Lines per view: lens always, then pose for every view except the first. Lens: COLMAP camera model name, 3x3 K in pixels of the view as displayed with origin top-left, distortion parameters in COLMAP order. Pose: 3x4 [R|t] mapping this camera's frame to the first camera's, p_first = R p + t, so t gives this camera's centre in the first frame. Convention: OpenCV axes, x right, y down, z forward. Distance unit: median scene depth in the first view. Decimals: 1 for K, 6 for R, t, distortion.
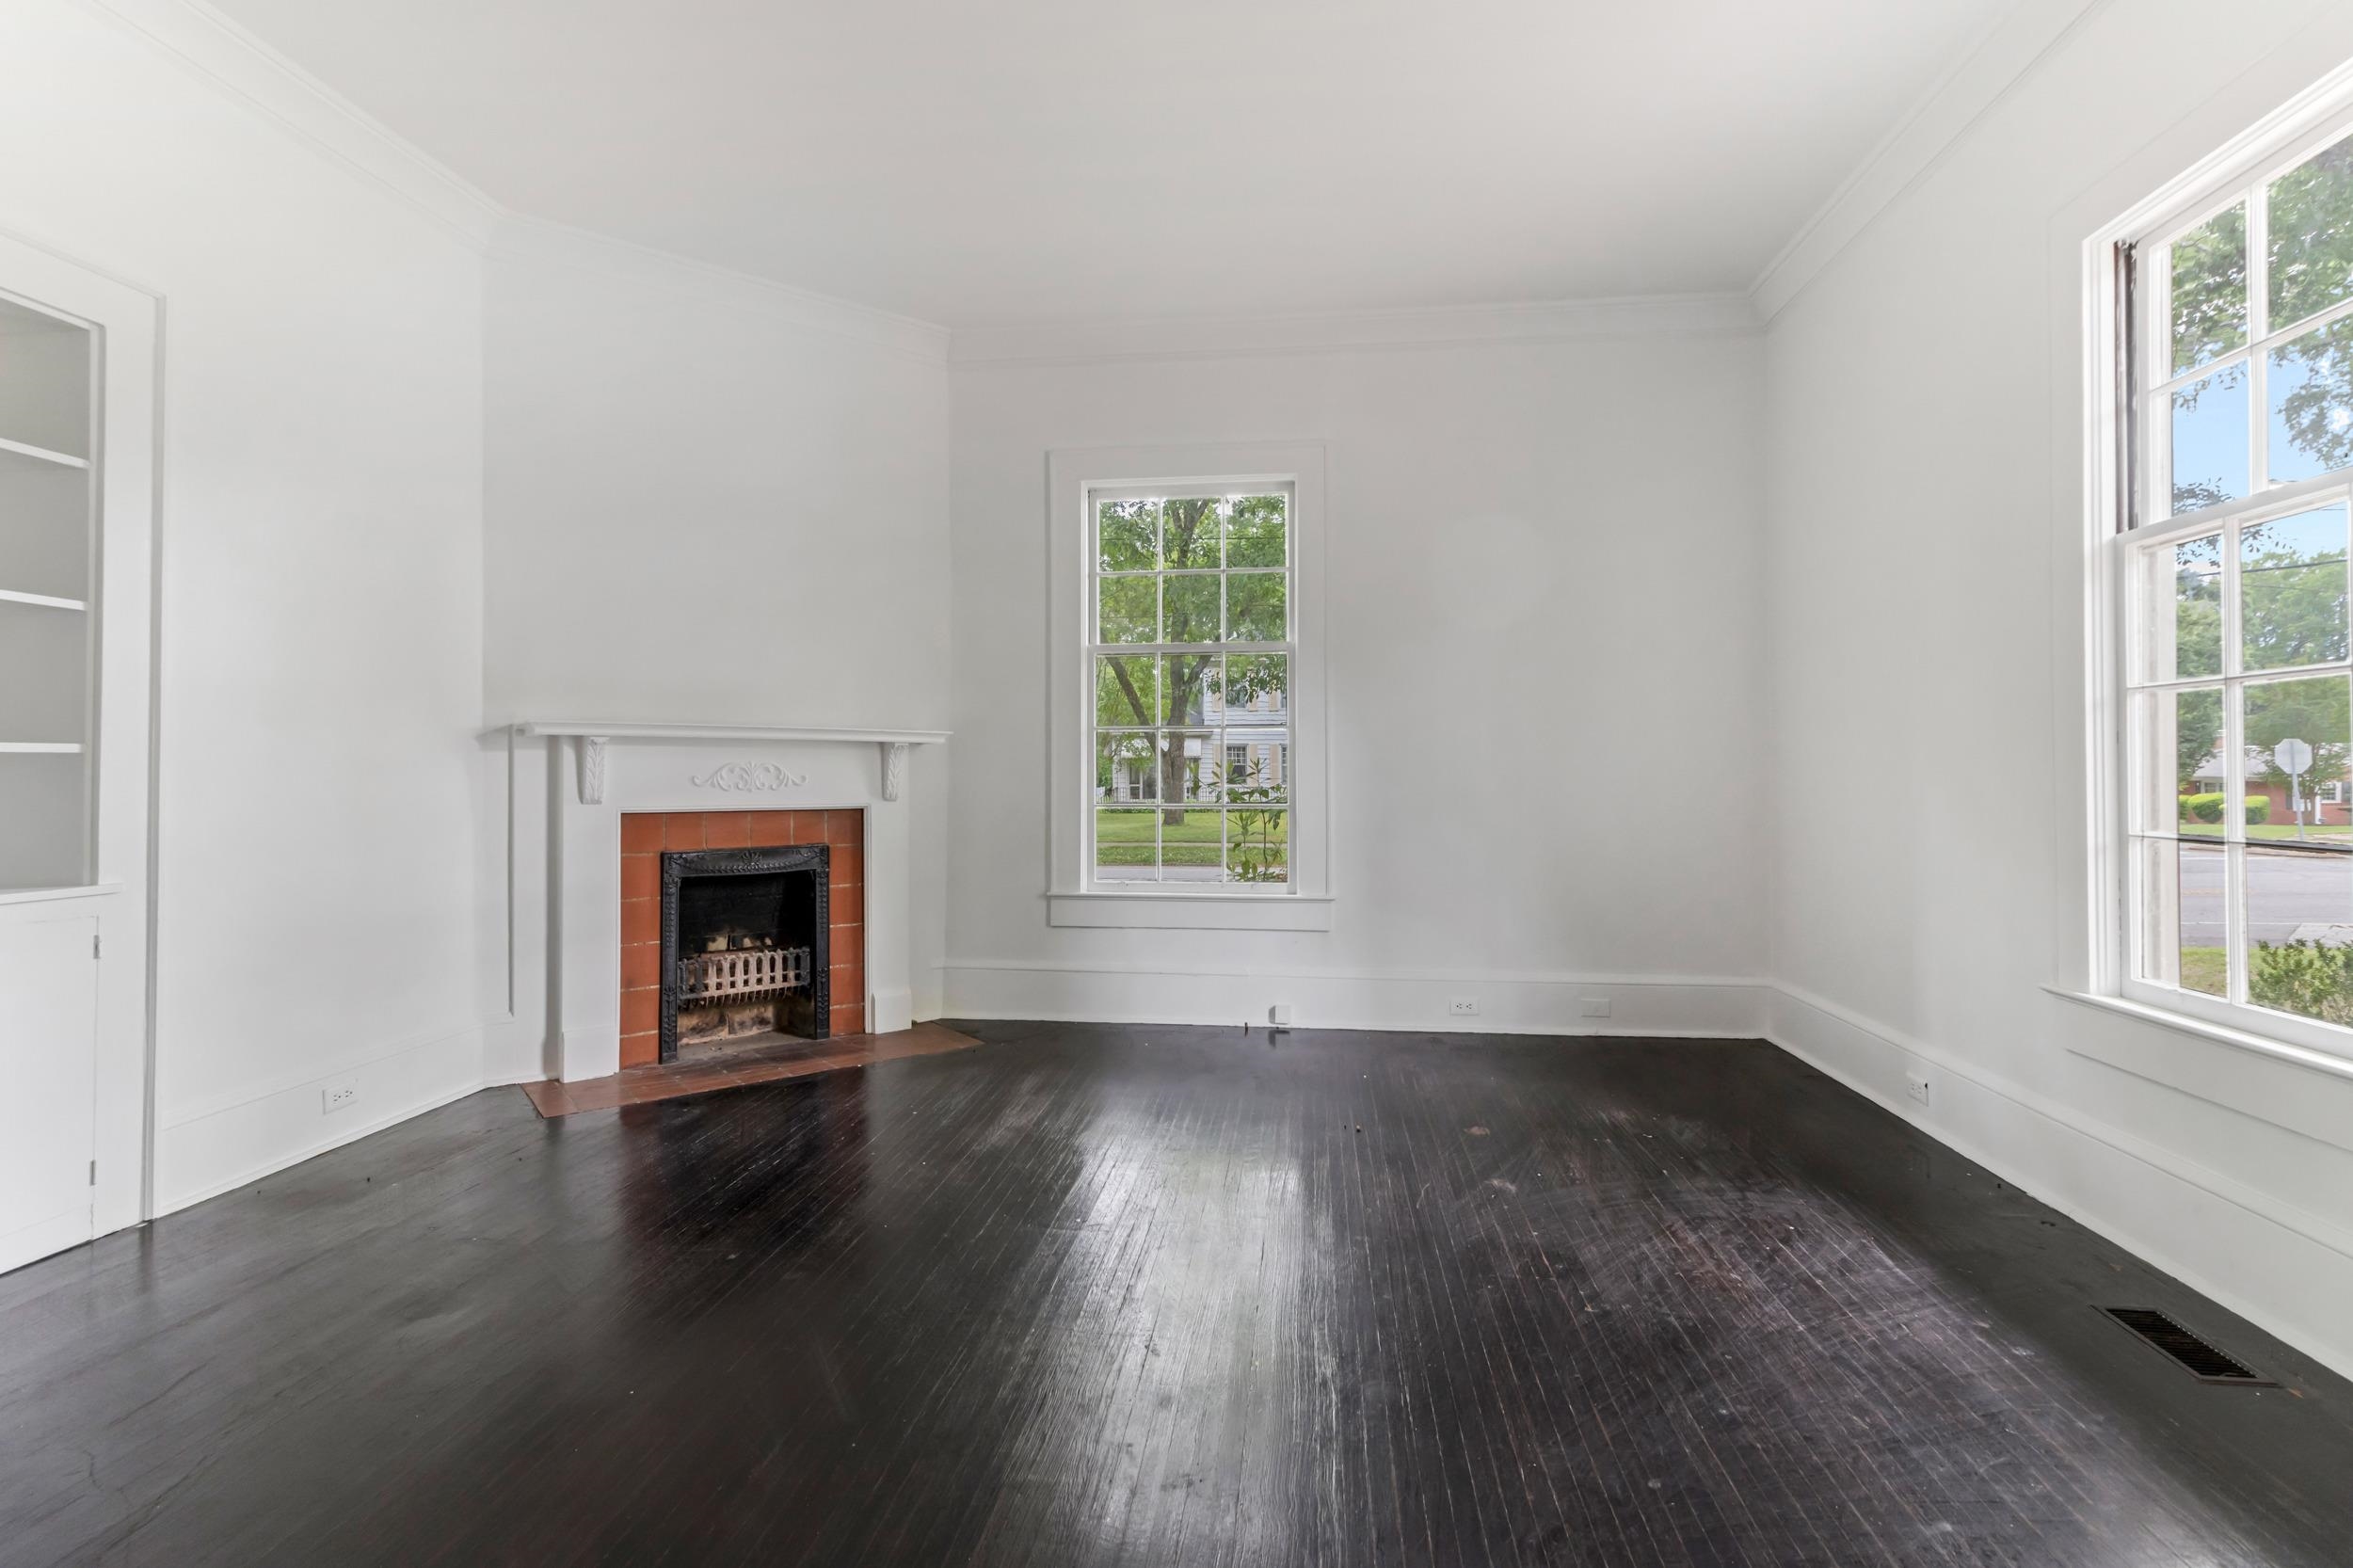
lens RADIAL K [[1136.4, 0, 1179.6], [0, 1136.4, 762.0], [0, 0, 1]] dist [0.004379, -0.000076]
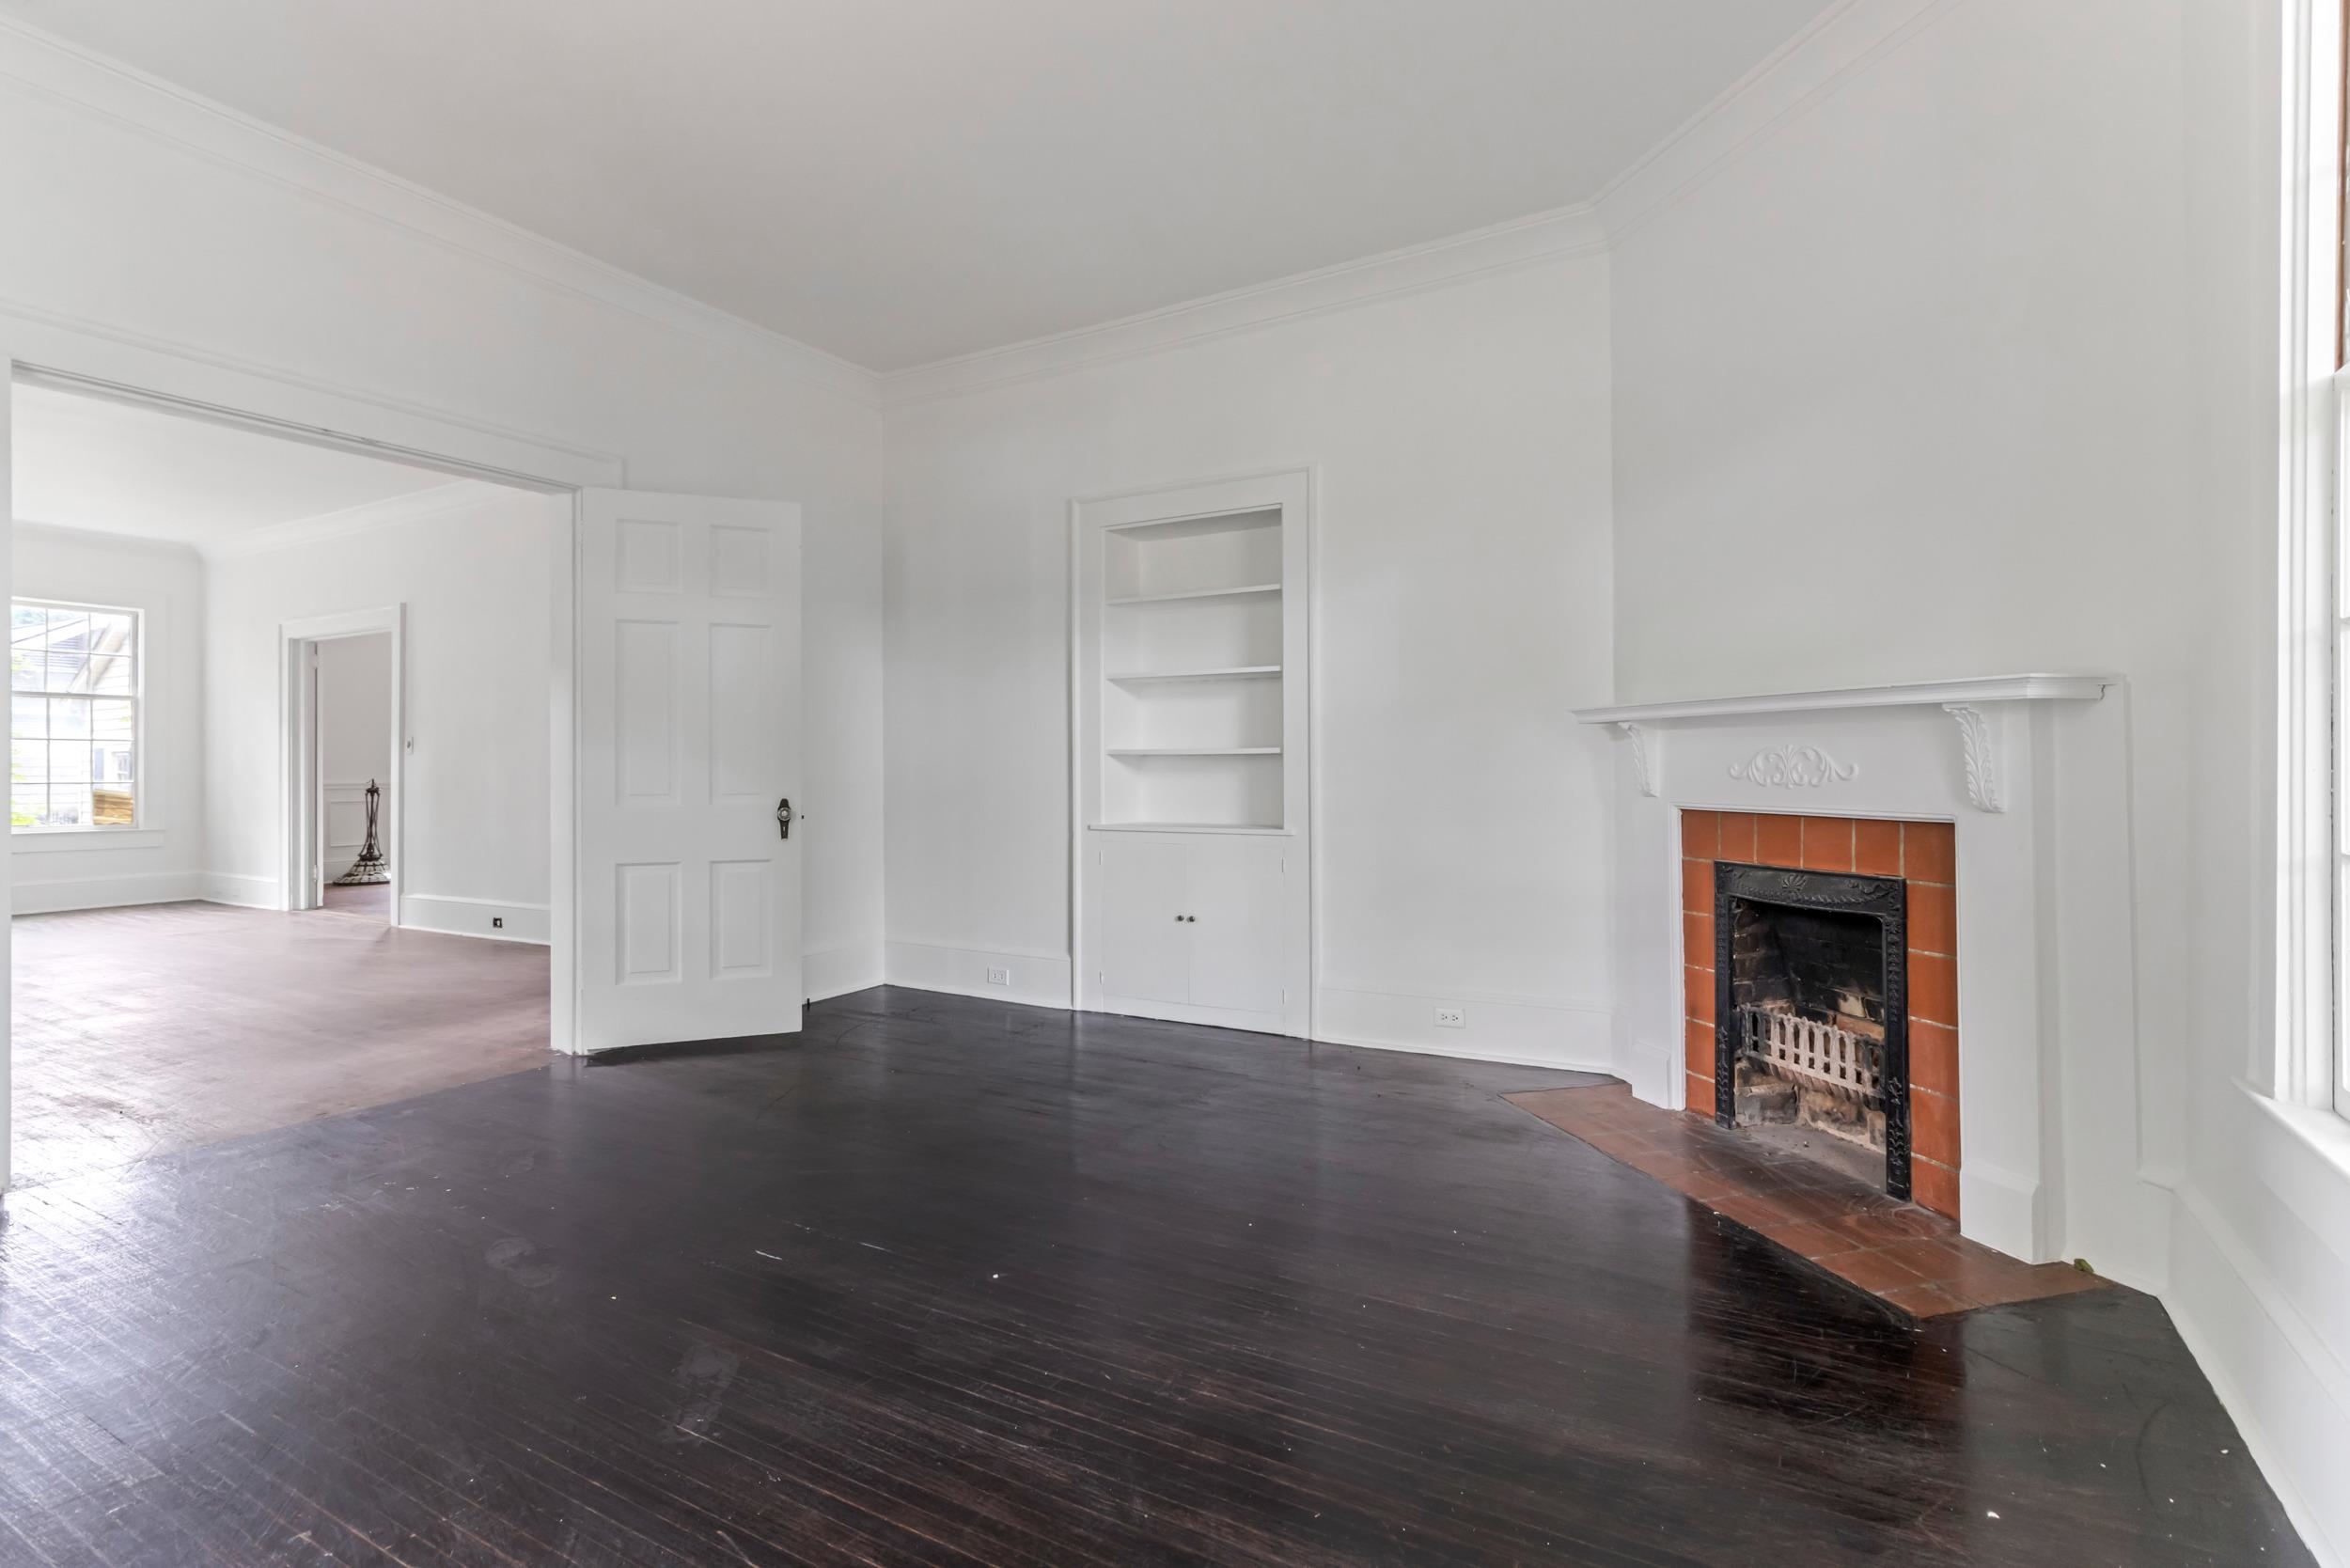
lens RADIAL K [[1135.0, 0, 1178.1], [0, 1135.0, 762.1], [0, 0, 1]] dist [0.004379, -0.000076]
pose [[-0.397283, -0.002640, -0.917692, 0.420724], [0.014058, 0.999861, -0.008963, 0.011430], [0.917589, -0.016461, -0.397190, 0.947469]]
